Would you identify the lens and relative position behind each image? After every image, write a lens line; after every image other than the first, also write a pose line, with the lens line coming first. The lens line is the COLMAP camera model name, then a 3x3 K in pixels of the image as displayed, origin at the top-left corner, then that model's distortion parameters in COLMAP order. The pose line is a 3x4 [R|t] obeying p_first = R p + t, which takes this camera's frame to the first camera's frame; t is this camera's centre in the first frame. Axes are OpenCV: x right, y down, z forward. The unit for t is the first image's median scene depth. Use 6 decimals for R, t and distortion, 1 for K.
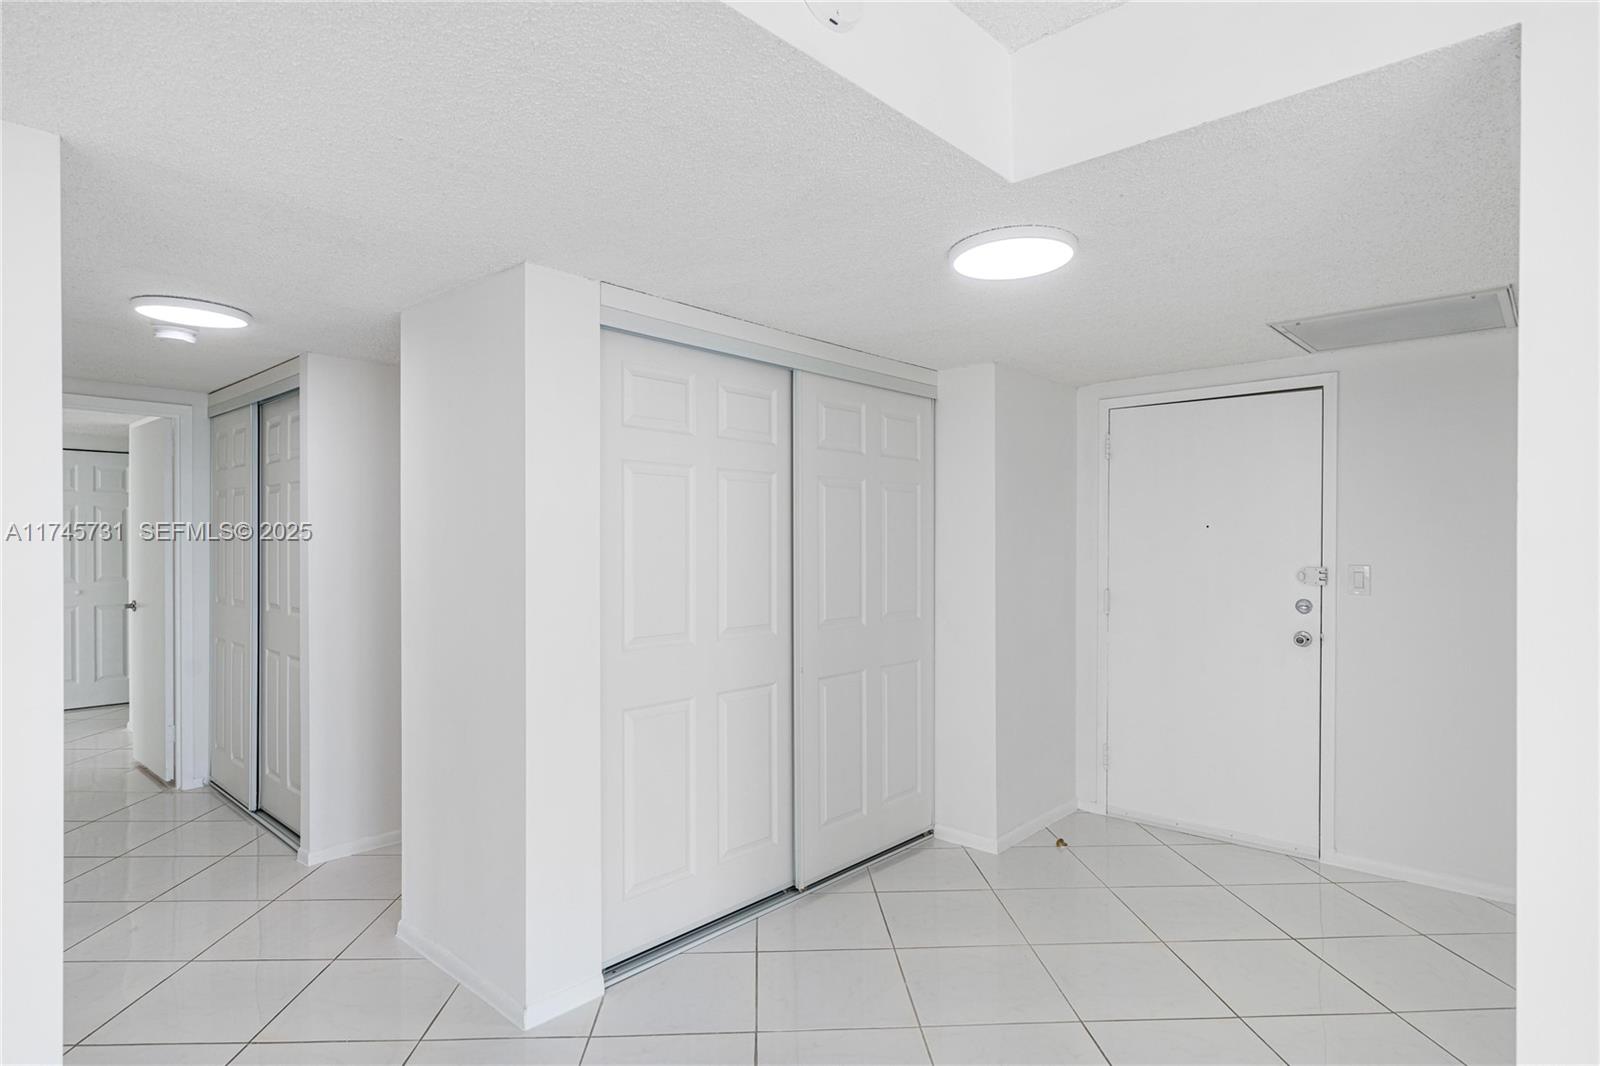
lens RADIAL K [[858.7, 0, 794.7], [0, 858.7, 537.3], [0, 0, 1]] dist [0.001114, -0.000082]
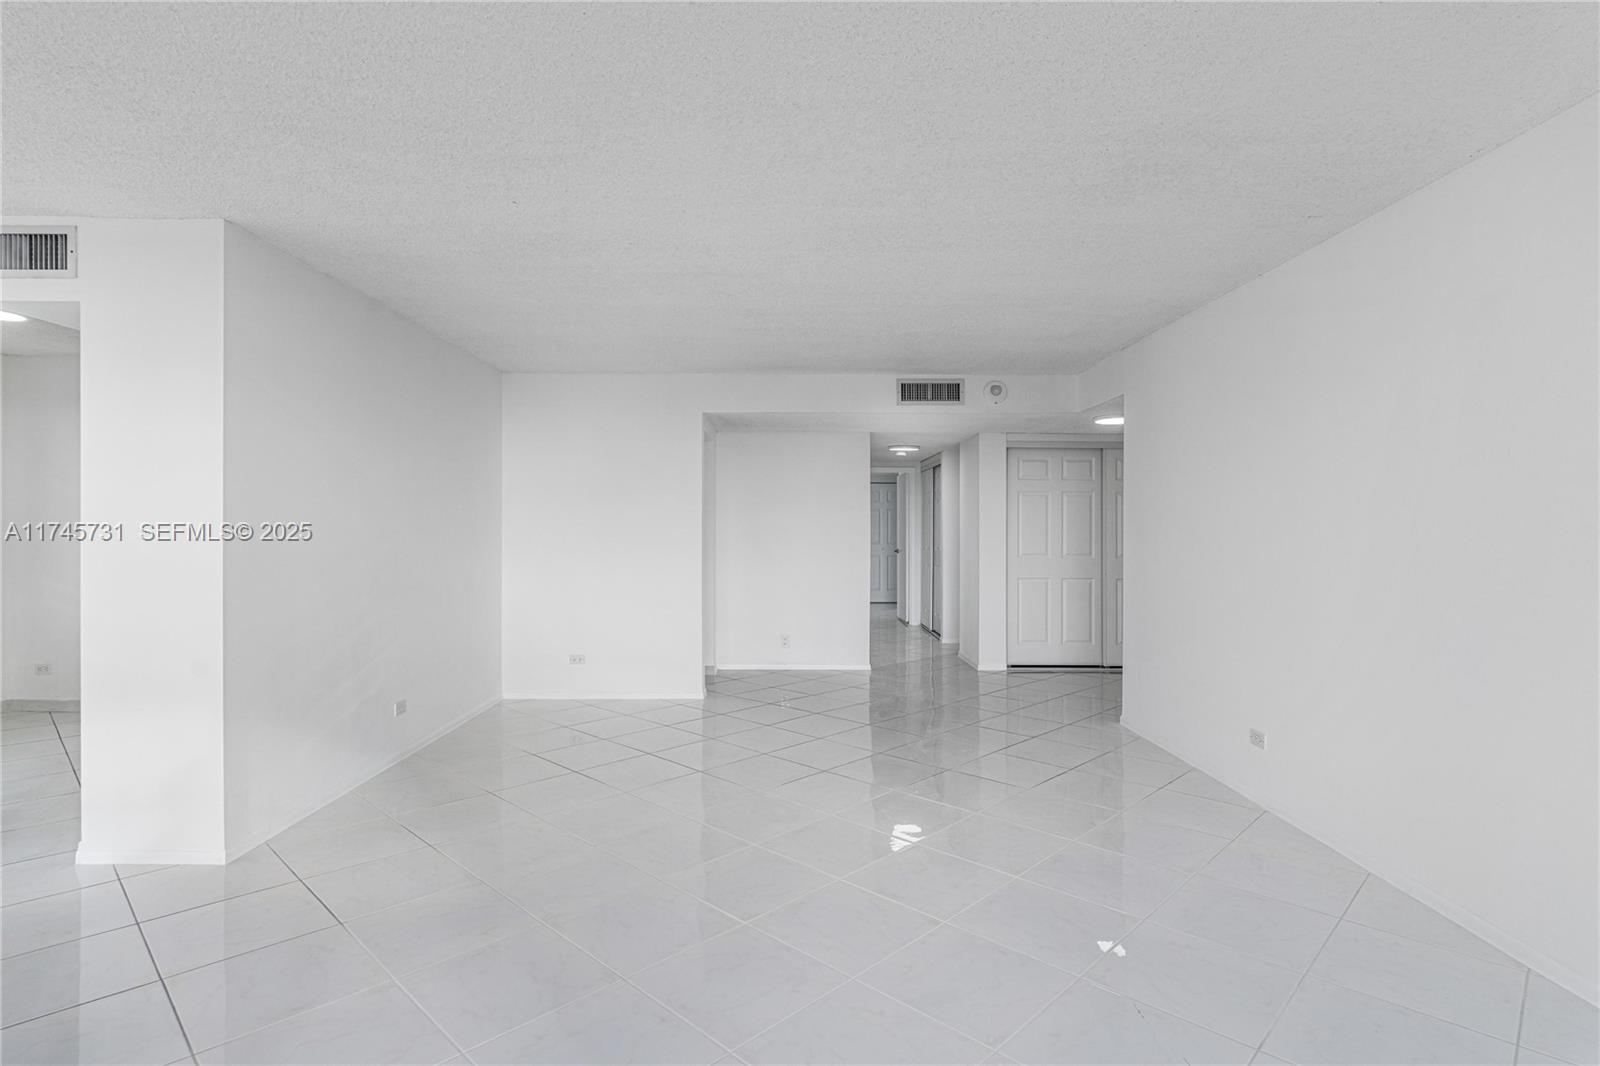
lens RADIAL K [[878.2, 0, 800.0], [0, 878.2, 533.0], [0, 0, 1]] dist [0.000050, -0.000002]
pose [[0.694590, 0.004290, -0.719393, 1.179417], [-0.004524, 0.999988, 0.001595, 0.040659], [0.719392, 0.002146, 0.694601, -1.314741]]
